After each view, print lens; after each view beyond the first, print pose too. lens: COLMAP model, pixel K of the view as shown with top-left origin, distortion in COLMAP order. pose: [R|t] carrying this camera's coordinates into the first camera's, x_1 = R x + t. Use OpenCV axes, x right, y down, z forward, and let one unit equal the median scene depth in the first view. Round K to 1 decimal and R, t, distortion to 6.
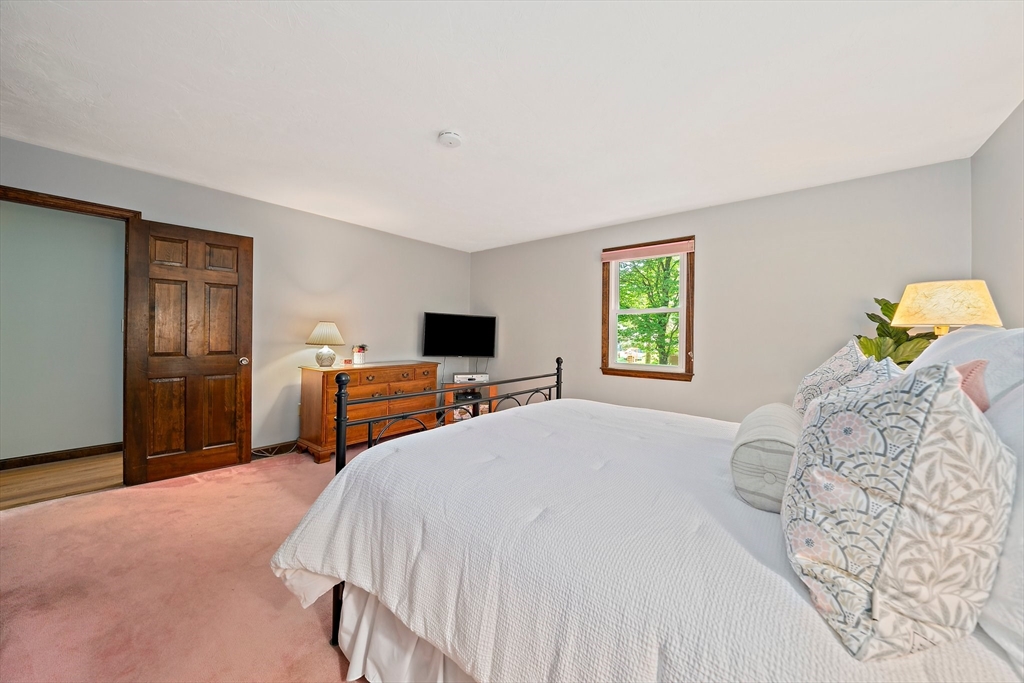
lens RADIAL K [[356.6, 0, 515.4], [0, 356.6, 336.7], [0, 0, 1]] dist [-0.005881, 0.000113]
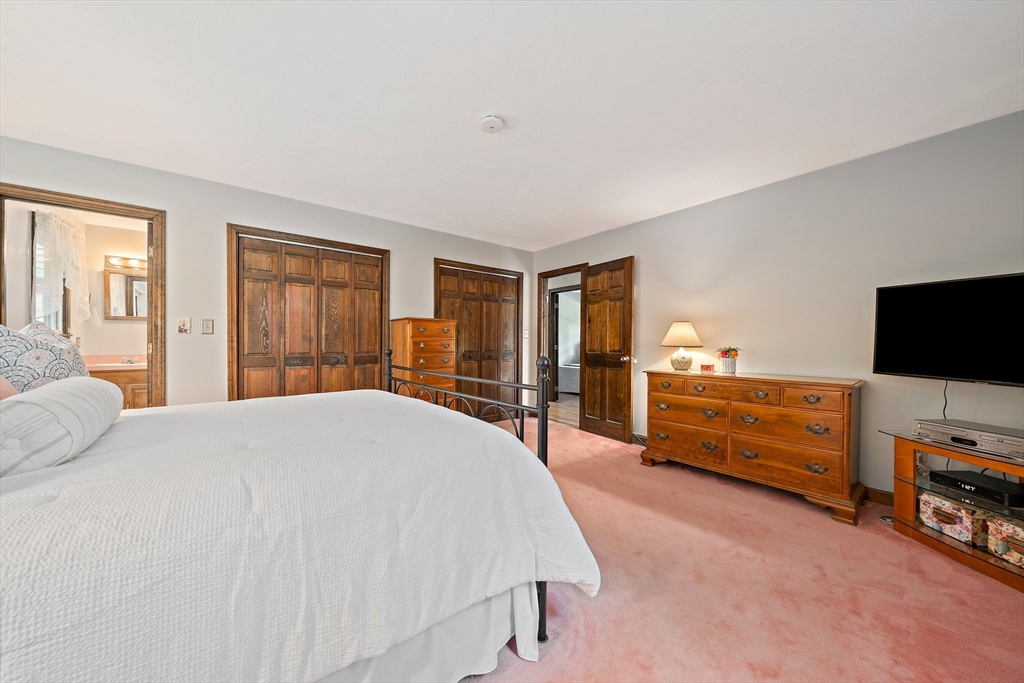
lens RADIAL K [[356.6, 0, 515.4], [0, 356.6, 336.7], [0, 0, 1]] dist [-0.005881, 0.000113]
pose [[-0.186234, -0.020541, -0.982291, 0.462674], [0.002303, 0.999770, -0.021343, 0.016224], [0.982503, -0.006237, -0.186143, 0.762149]]
